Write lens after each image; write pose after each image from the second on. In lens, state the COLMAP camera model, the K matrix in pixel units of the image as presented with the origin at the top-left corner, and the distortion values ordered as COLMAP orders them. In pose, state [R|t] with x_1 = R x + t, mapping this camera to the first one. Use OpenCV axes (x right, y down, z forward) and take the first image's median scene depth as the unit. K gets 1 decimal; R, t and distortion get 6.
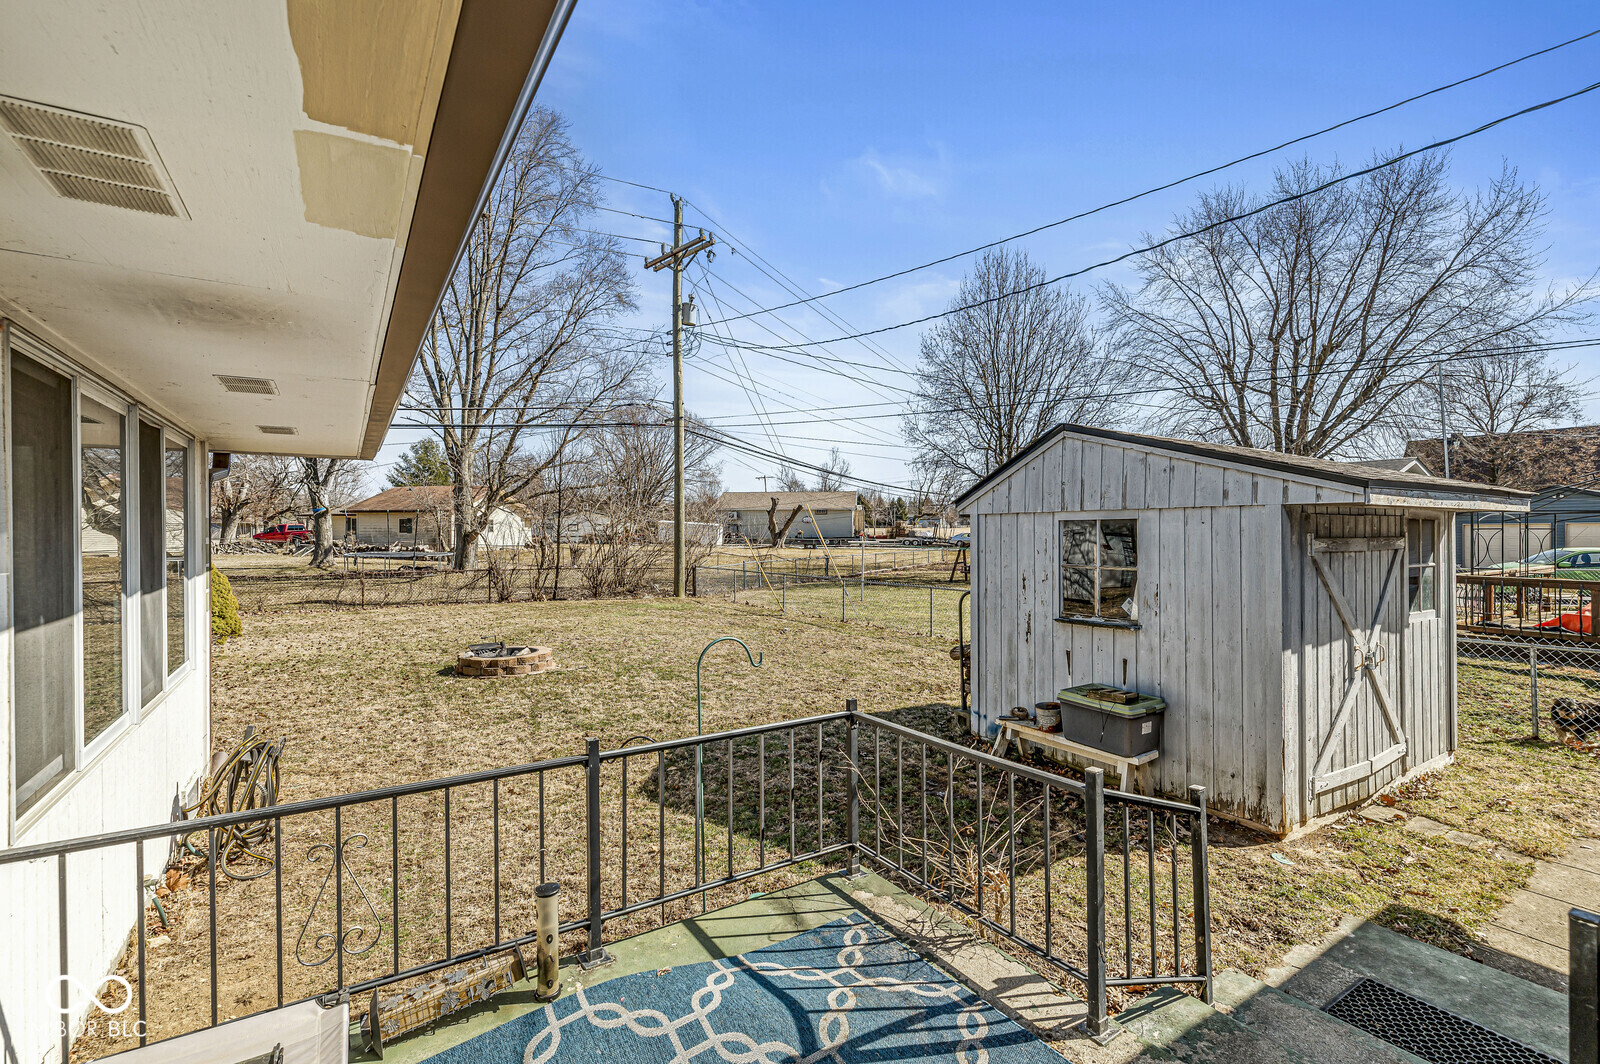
lens RADIAL K [[701.9, 0, 800.5], [0, 701.9, 533.7], [0, 0, 1]] dist [-0.002431, -0.000575]
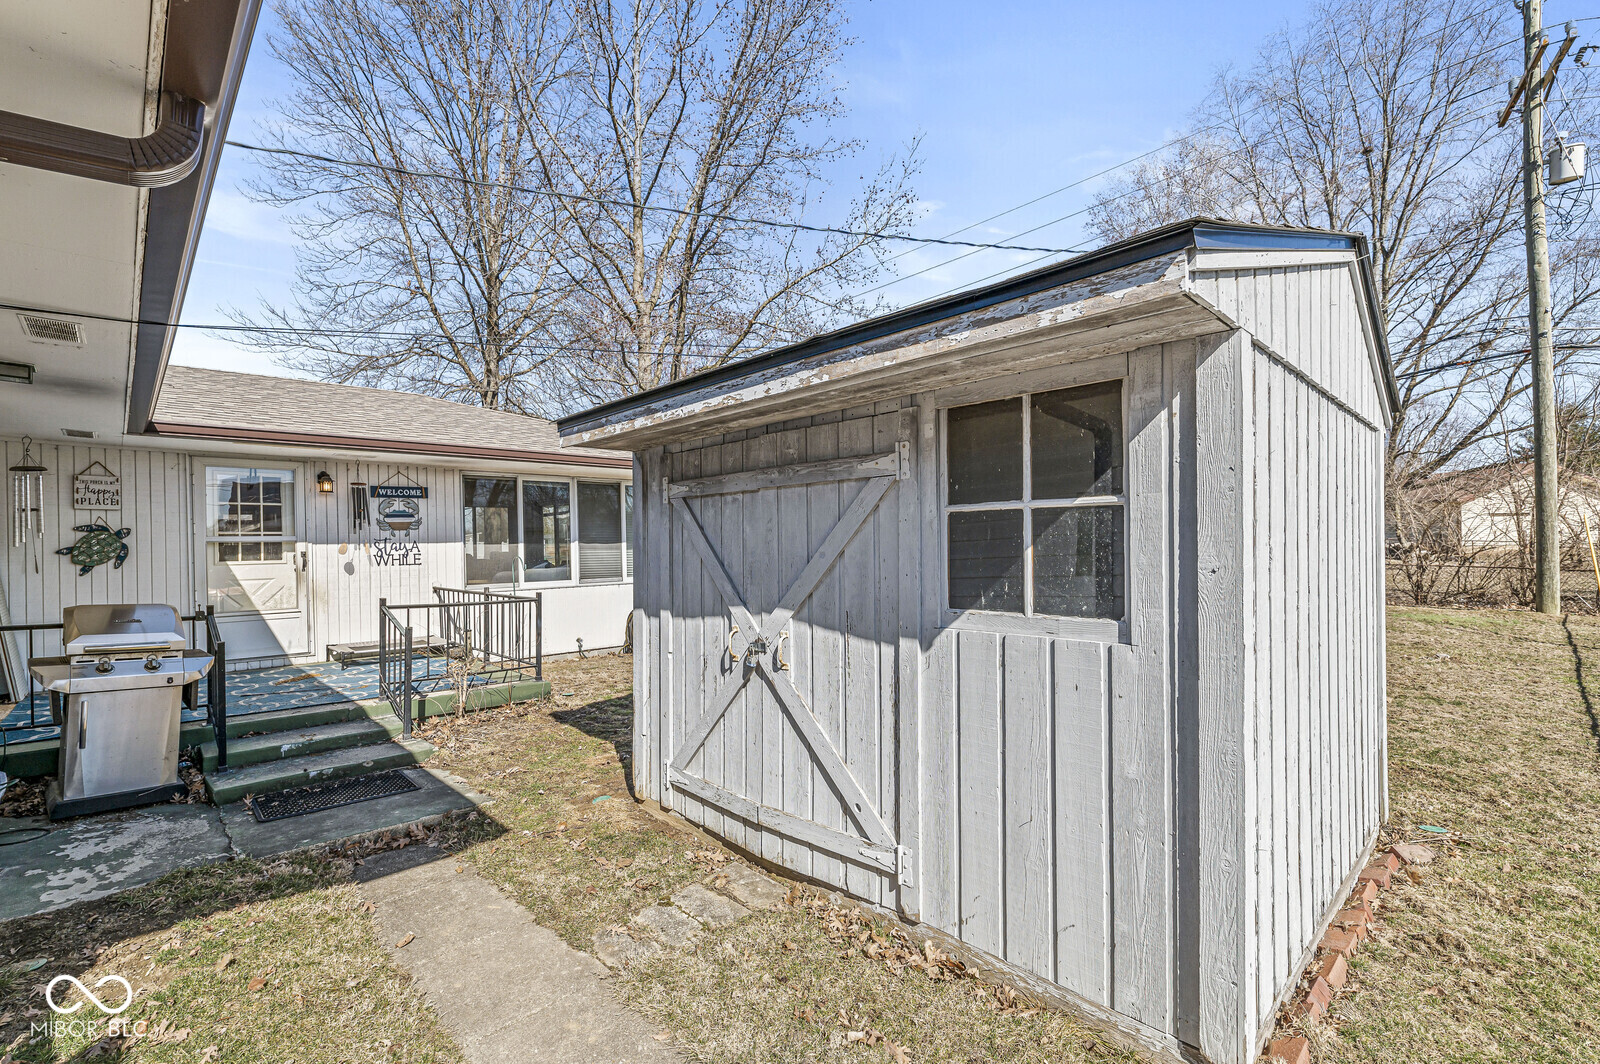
lens RADIAL K [[701.9, 0, 800.2], [0, 701.9, 543.1], [0, 0, 1]] dist [-0.002431, -0.000575]
pose [[0.177147, -0.007055, -0.984159, 1.516392], [0.012687, 0.999908, -0.004884, 0.080516], [0.984103, -0.011621, 0.177220, 0.965764]]
